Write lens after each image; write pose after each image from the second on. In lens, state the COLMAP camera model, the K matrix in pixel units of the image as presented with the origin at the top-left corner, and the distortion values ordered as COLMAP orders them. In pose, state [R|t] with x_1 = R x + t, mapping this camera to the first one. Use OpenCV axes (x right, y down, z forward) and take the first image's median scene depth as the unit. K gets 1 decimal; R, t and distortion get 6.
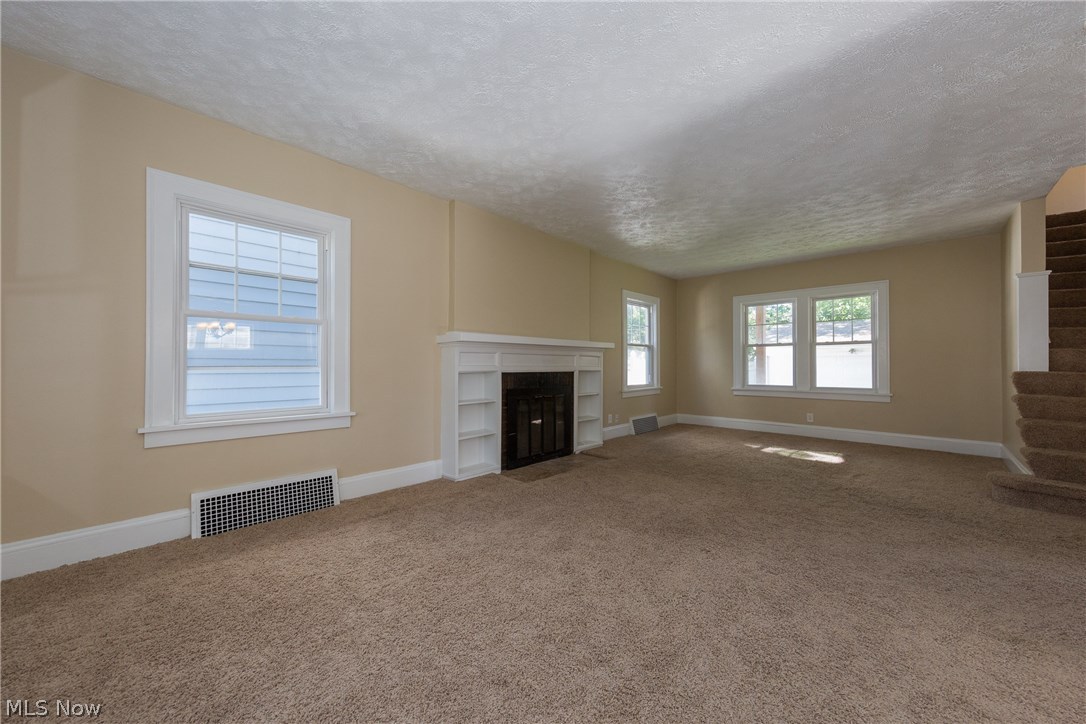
lens RADIAL K [[399.0, 0, 548.7], [0, 399.0, 365.1], [0, 0, 1]] dist [0.006422, -0.000361]
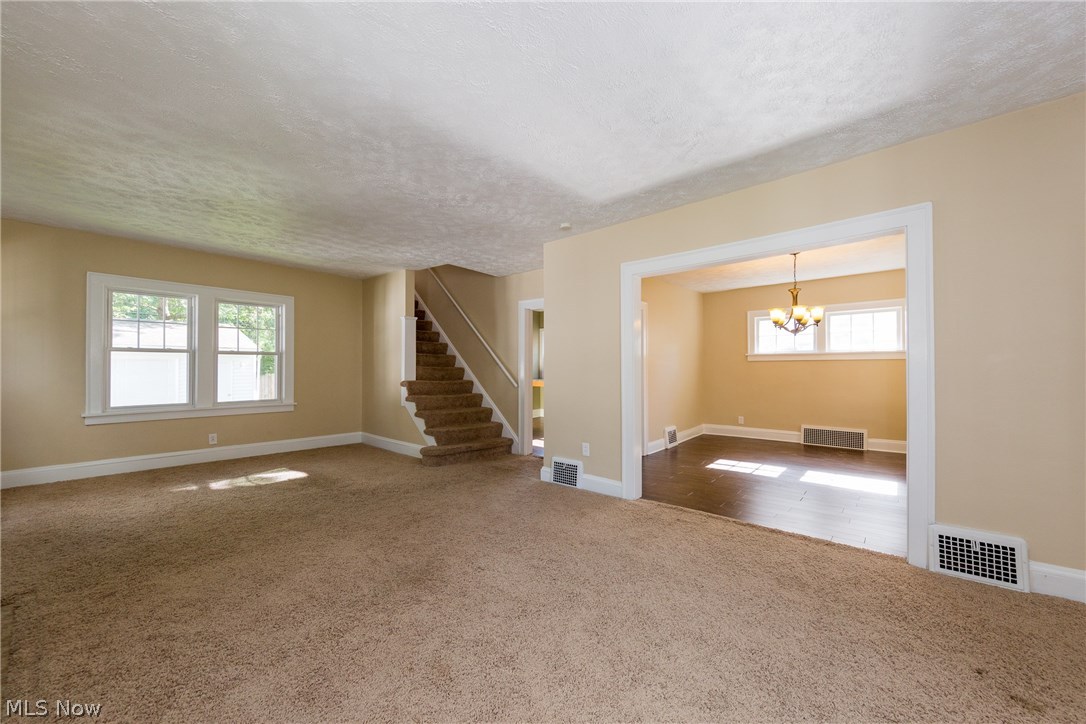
lens RADIAL K [[422.8, 0, 537.2], [0, 422.8, 363.3], [0, 0, 1]] dist [0.002844, 0.000213]
pose [[-0.029938, 0.013285, 0.999463, -0.567927], [-0.001935, 0.999909, -0.013349, -0.038806], [-0.999550, -0.002333, -0.029909, 0.713027]]
